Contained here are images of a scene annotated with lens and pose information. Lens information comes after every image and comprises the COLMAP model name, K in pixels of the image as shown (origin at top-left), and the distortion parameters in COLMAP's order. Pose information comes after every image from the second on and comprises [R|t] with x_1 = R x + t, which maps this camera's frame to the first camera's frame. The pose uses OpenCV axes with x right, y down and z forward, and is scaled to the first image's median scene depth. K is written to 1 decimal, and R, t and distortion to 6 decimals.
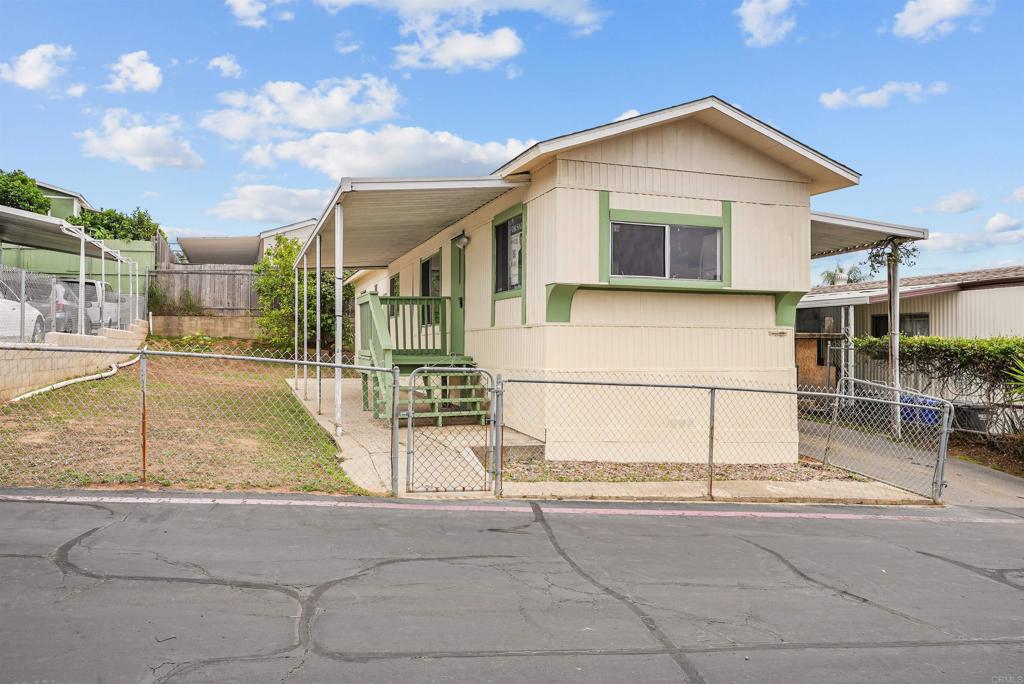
lens RADIAL K [[760.1, 0, 513.3], [0, 760.1, 336.3], [0, 0, 1]] dist [0.008134, -0.002644]
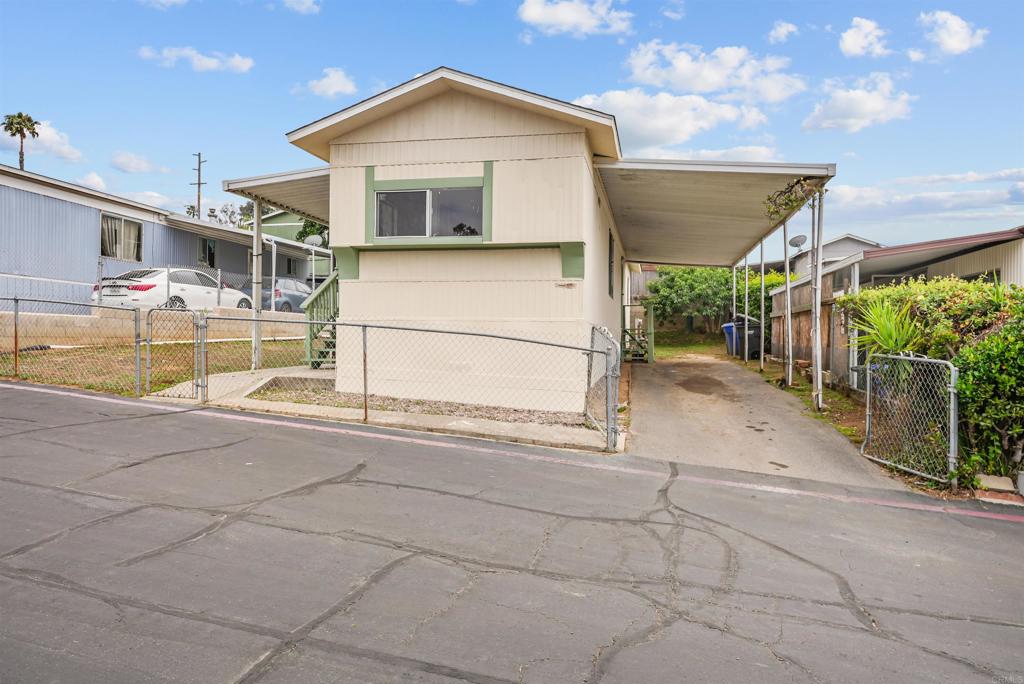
lens RADIAL K [[664.4, 0, 512.8], [0, 664.4, 348.3], [0, 0, 1]] dist [-0.004680, 0.000997]
pose [[0.858485, 0.011211, -0.512715, 0.805110], [0.001160, 0.999716, 0.023804, 0.064903], [0.512837, -0.021030, 0.858229, 0.209881]]
